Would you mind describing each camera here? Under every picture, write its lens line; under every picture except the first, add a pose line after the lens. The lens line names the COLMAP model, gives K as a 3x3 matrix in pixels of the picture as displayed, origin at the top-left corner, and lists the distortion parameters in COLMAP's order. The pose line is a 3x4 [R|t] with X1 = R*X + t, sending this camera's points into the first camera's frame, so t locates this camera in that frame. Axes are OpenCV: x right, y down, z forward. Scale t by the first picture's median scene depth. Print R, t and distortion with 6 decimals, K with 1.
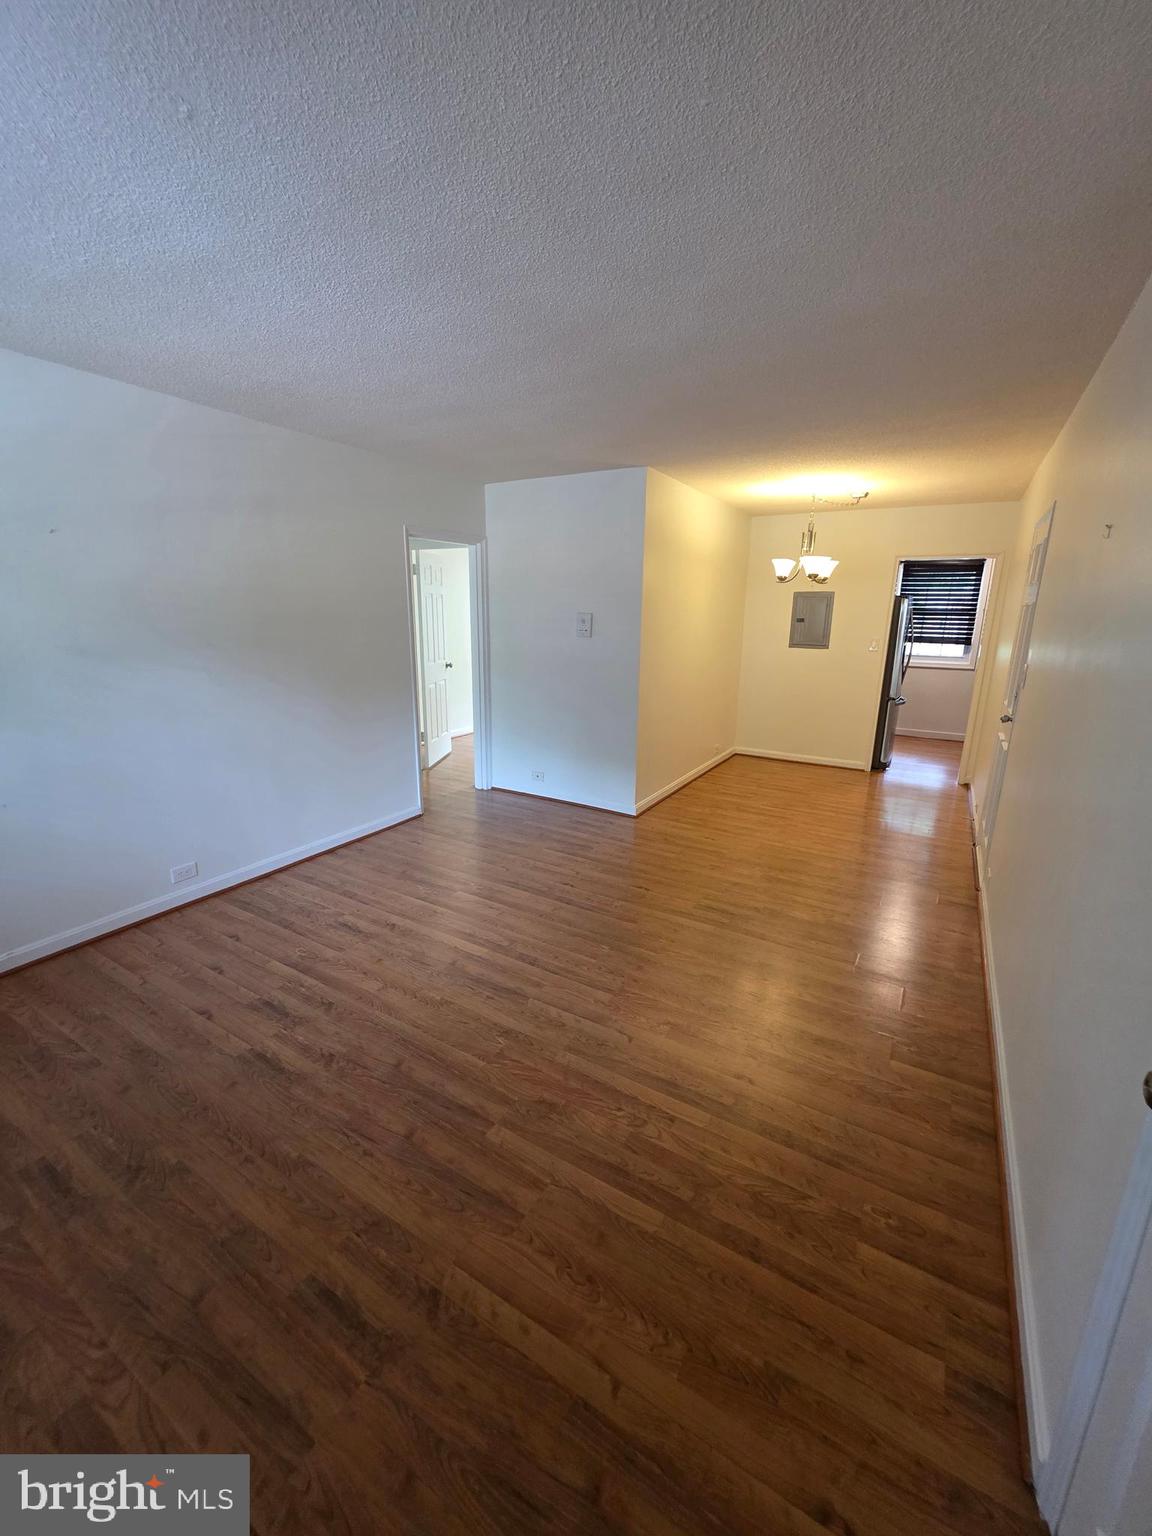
lens RADIAL K [[610.6, 0, 582.6], [0, 610.6, 763.6], [0, 0, 1]] dist [0.002363, -0.000278]
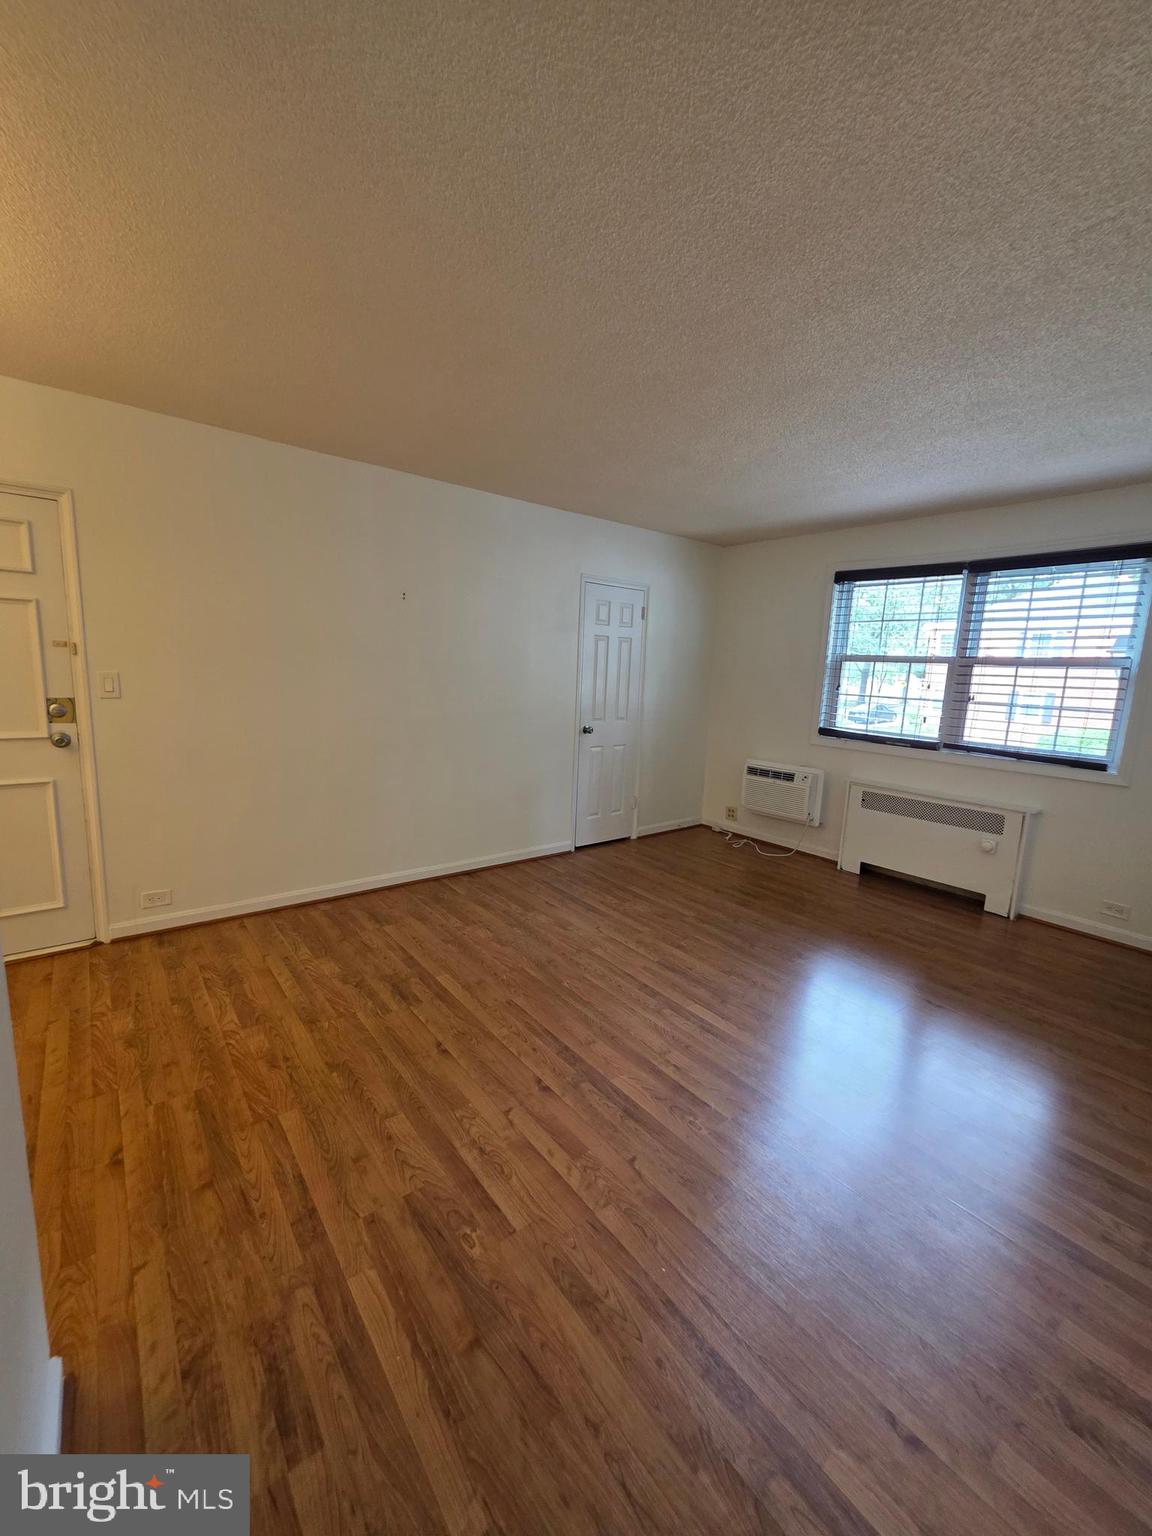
lens RADIAL K [[615.2, 0, 584.8], [0, 615.2, 765.6], [0, 0, 1]] dist [0.001656, 0.000445]
pose [[-0.934597, -0.110664, 0.338055, -0.251916], [0.030811, 0.921616, 0.386877, -0.350269], [-0.354371, 0.371990, -0.857930, 1.520522]]
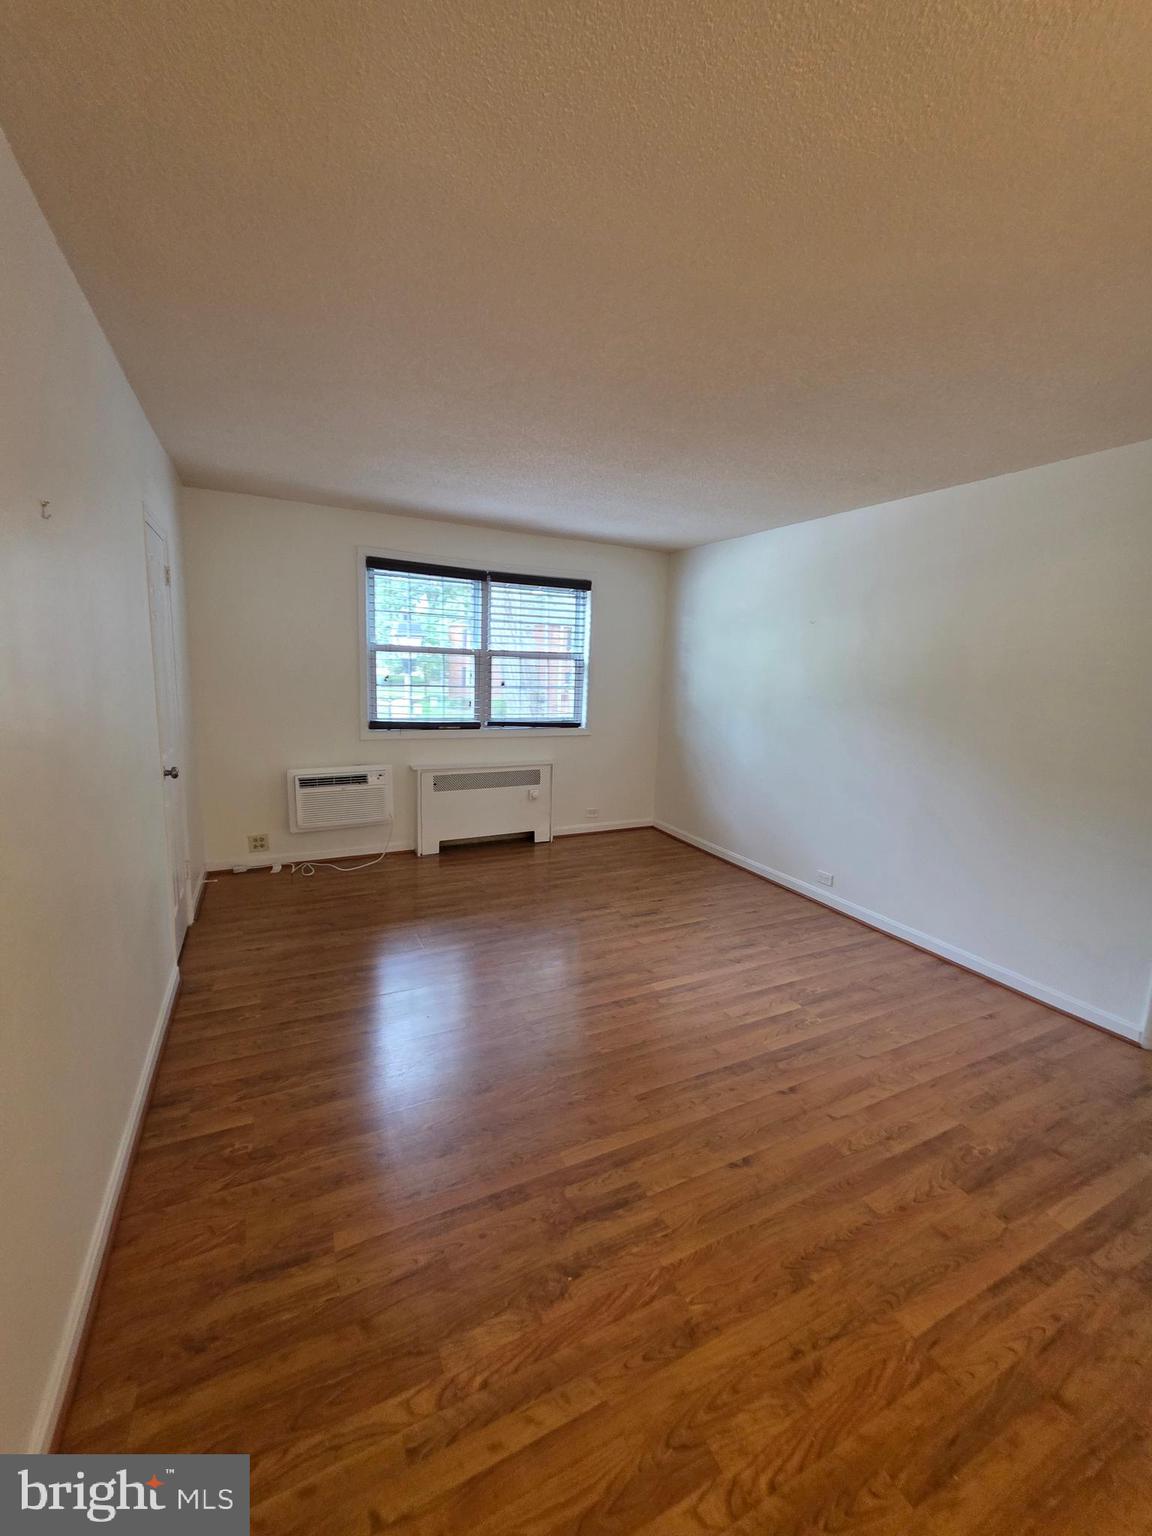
lens RADIAL K [[615.2, 0, 584.8], [0, 615.2, 765.6], [0, 0, 1]] dist [0.001656, 0.000445]
pose [[-0.538817, 0.099101, -0.836573, 0.644908], [-0.250593, 0.929248, 0.271480, -0.254902], [0.804288, 0.355918, -0.475861, 1.114421]]
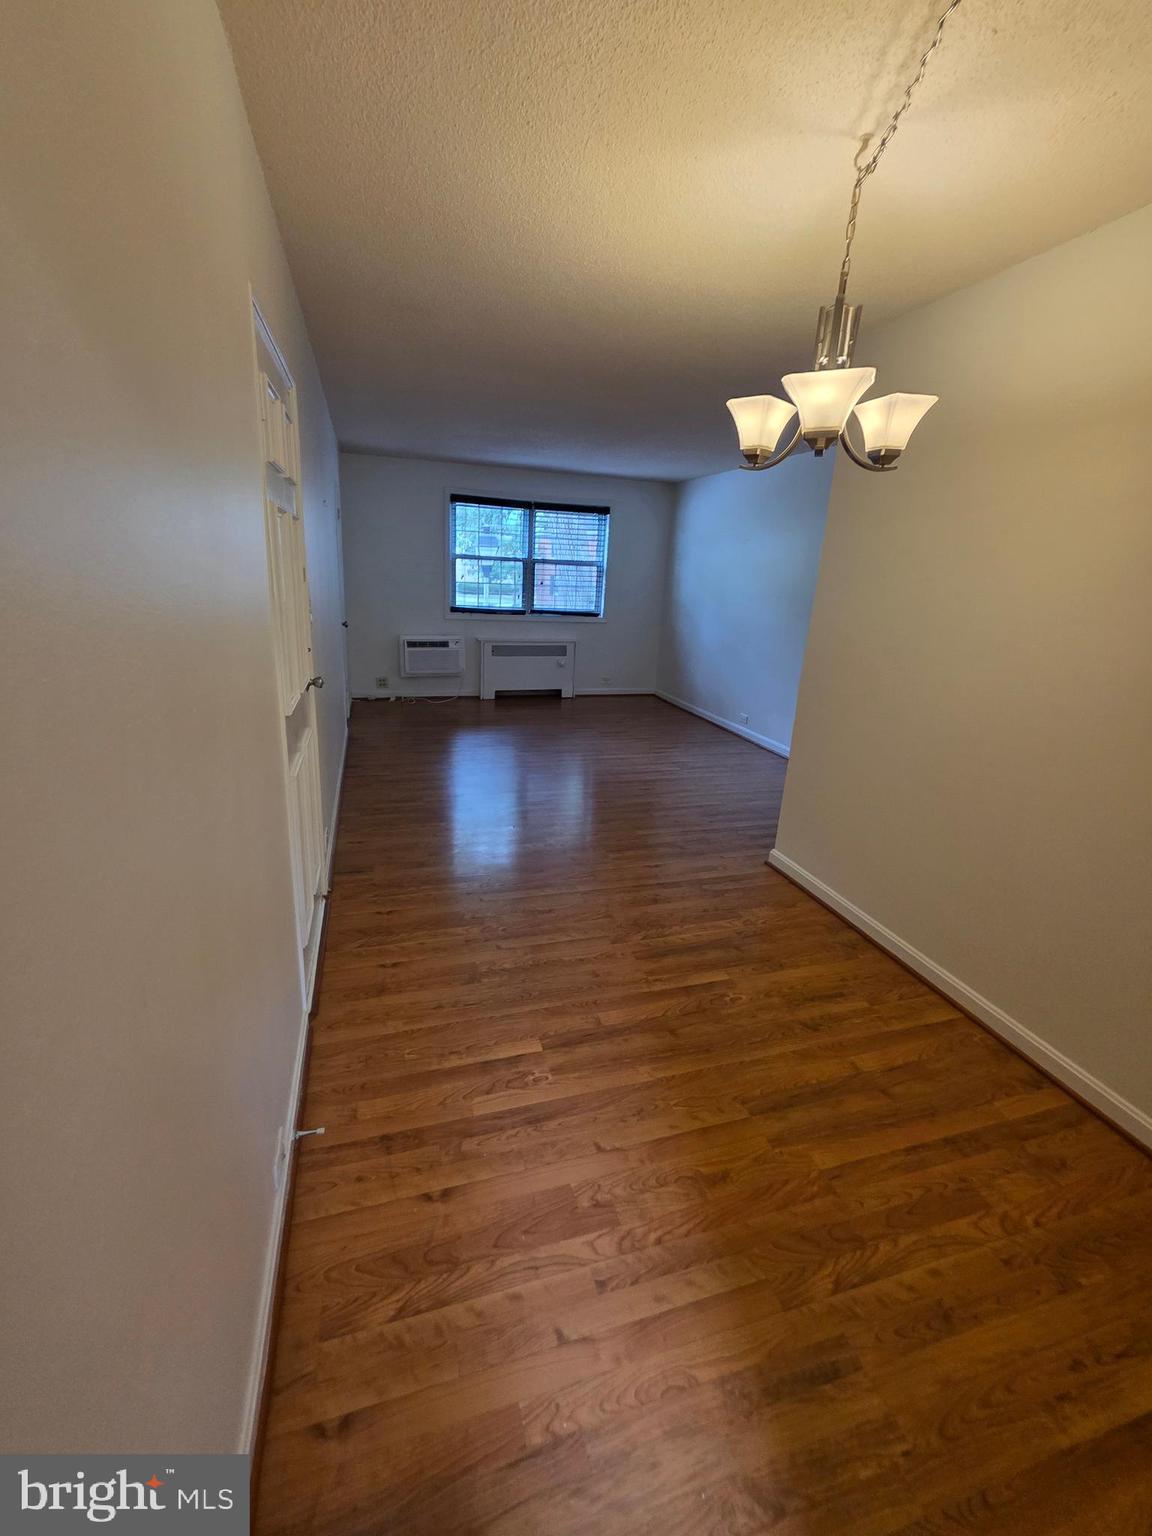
lens RADIAL K [[627.4, 0, 572.8], [0, 627.4, 743.3], [0, 0, 1]] dist [0.000551, 0.000088]
pose [[-0.672244, 0.148479, -0.725287, 1.075995], [-0.237465, 0.884671, 0.401207, -0.392583], [0.701212, 0.441939, -0.559457, 1.721358]]
